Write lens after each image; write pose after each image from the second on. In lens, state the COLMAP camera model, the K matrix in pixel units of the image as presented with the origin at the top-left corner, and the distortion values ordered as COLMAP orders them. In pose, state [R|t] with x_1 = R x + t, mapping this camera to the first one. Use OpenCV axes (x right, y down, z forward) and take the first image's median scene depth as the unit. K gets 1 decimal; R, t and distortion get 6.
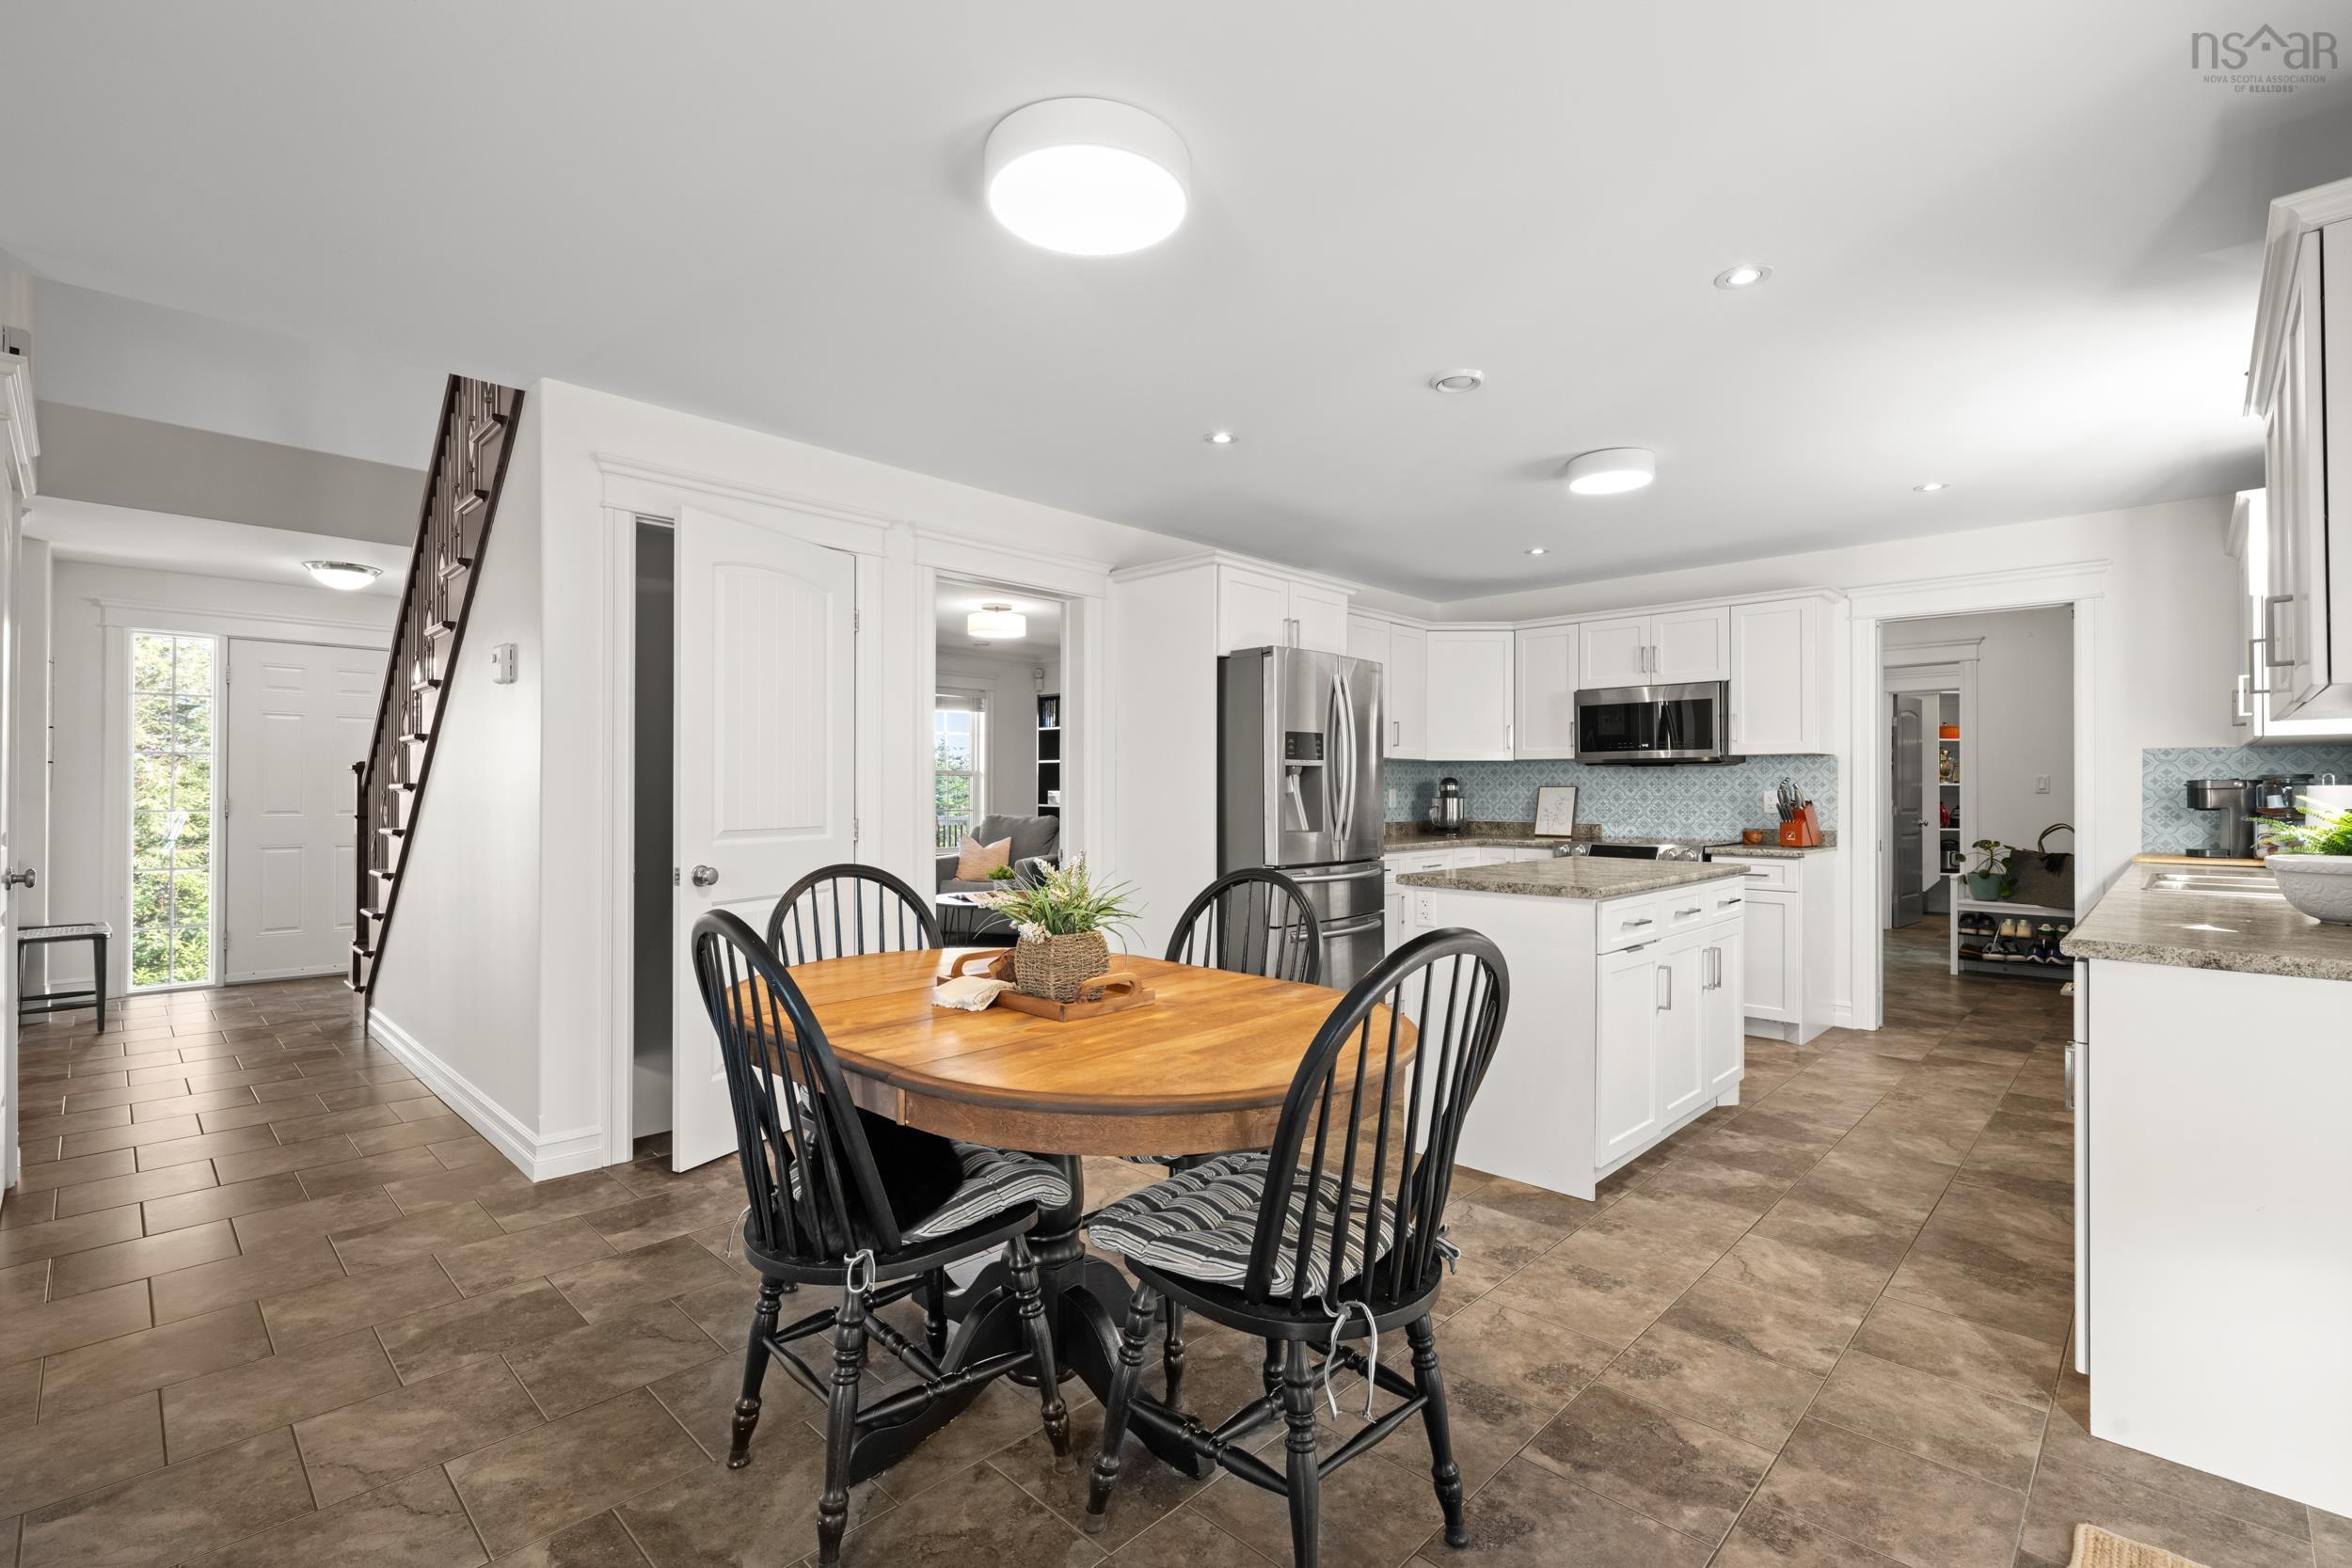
lens RADIAL K [[1052.5, 0, 1178.0], [0, 1052.5, 787.0], [0, 0, 1]] dist [0.002727, 0.000192]
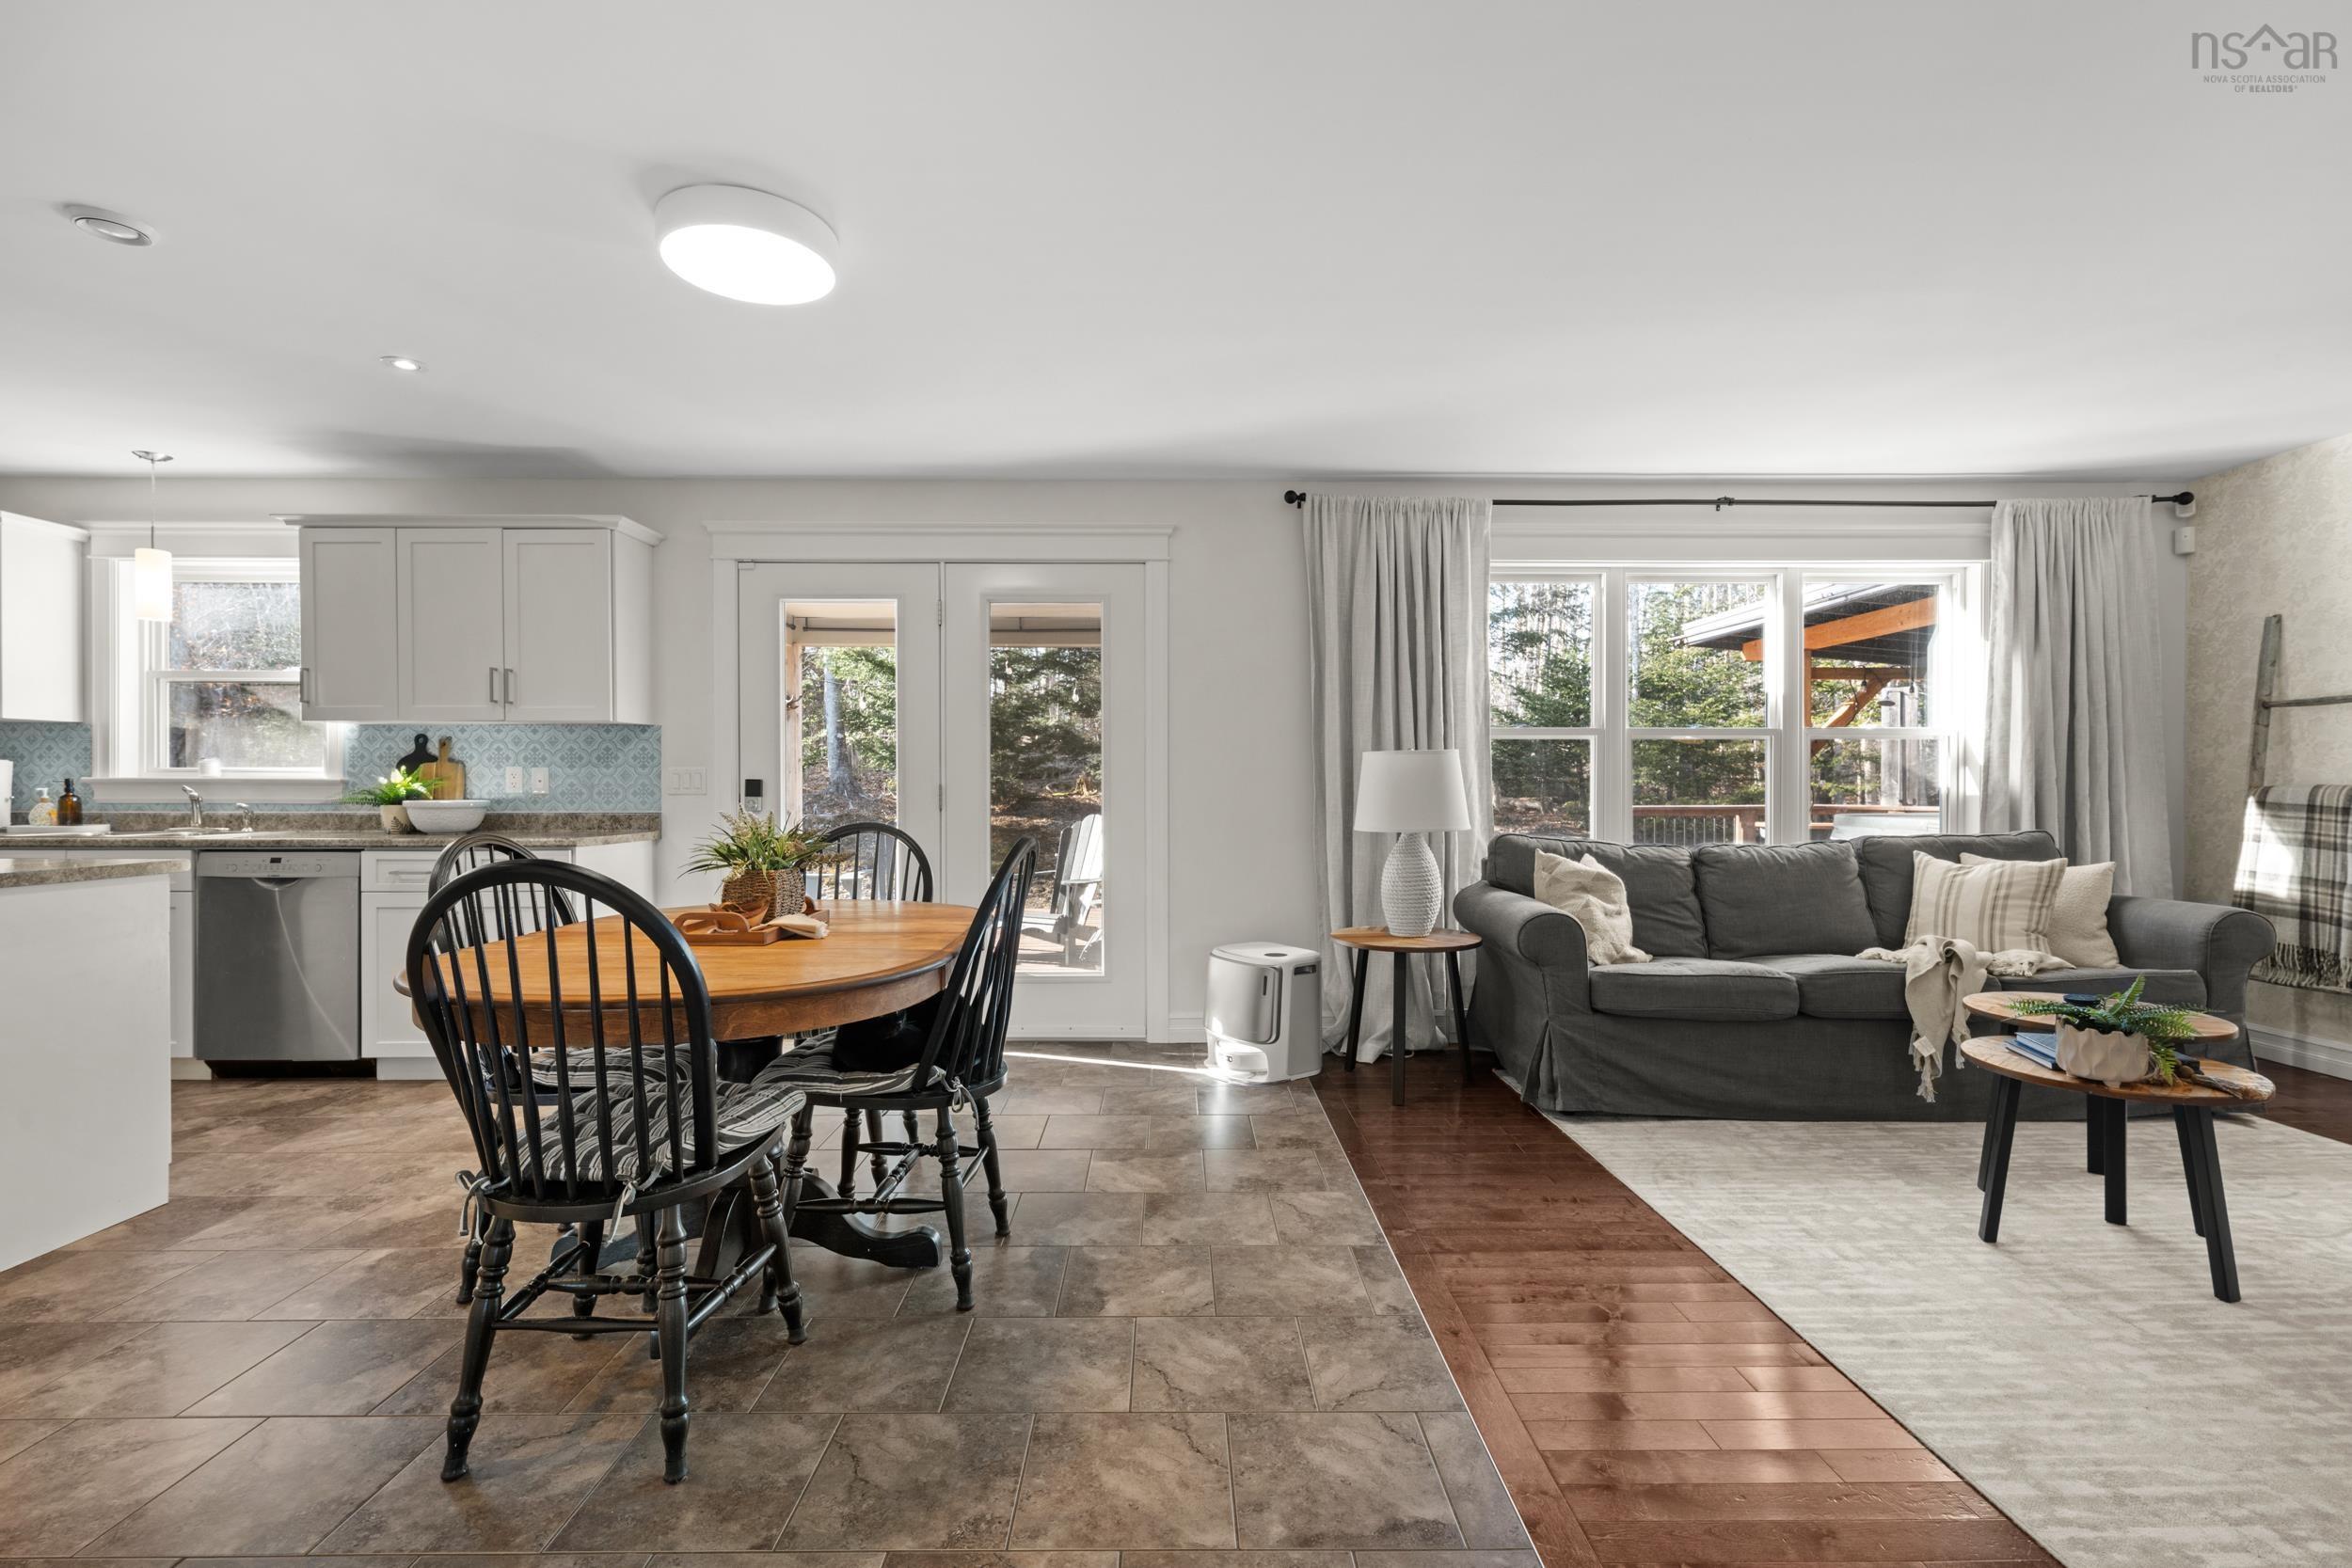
lens RADIAL K [[1052.5, 0, 1172.6], [0, 1052.5, 784.7], [0, 0, 1]] dist [0.002727, 0.000192]
pose [[-0.699351, -0.003848, 0.714768, -1.135463], [-0.005635, 0.999984, -0.000131, 0.030765], [-0.714756, -0.004119, -0.699362, 1.318685]]
